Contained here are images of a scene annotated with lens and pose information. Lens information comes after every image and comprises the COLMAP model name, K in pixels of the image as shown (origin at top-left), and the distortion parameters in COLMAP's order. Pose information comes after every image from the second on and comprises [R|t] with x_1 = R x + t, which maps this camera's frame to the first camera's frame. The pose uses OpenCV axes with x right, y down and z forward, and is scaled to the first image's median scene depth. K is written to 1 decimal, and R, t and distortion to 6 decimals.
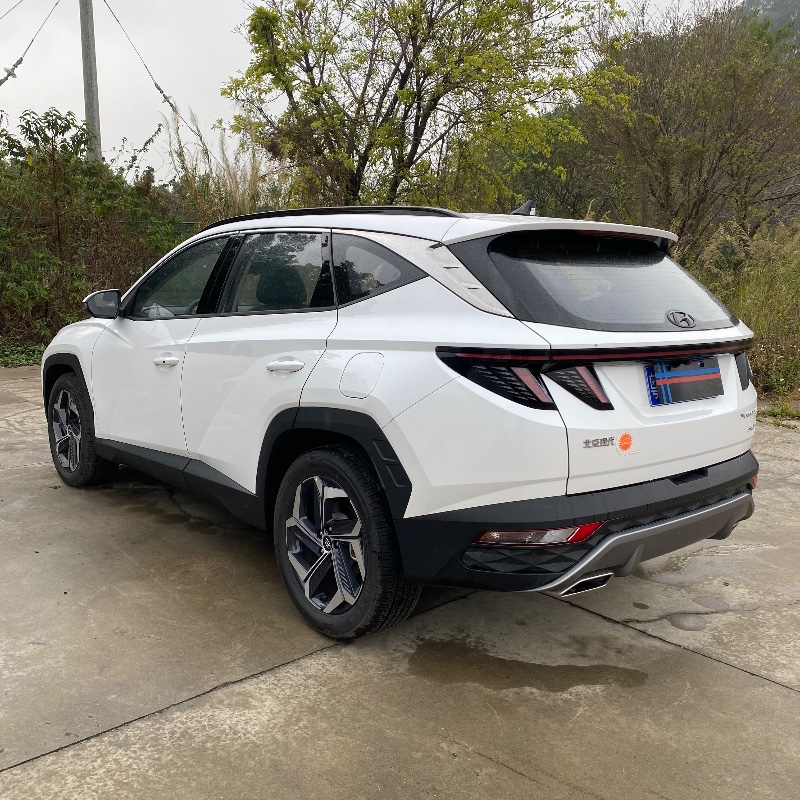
lens RADIAL K [[834.8, 0, 402.3], [0, 834.8, 405.3], [0, 0, 1]] dist [-0.010759, 0.000000]
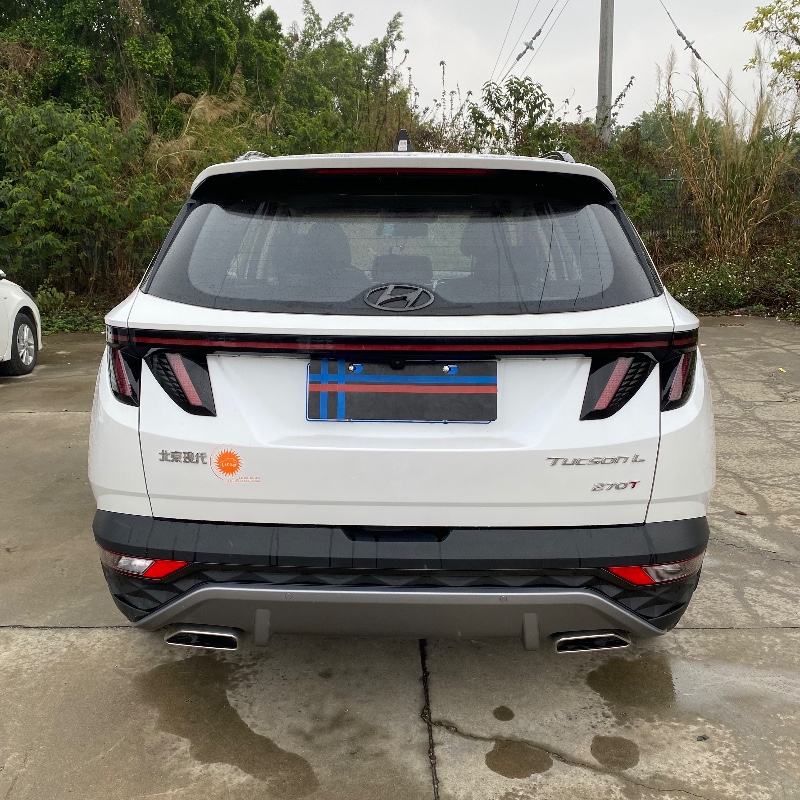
lens RADIAL K [[834.8, 0, 400.5], [0, 834.8, 394.0], [0, 0, 1]] dist [-0.010759, 0.000000]
pose [[0.733380, 0.103427, -0.671905, 0.760988], [-0.080975, 0.994613, 0.064719, -0.066124], [0.674979, 0.006944, 0.737804, 0.501811]]
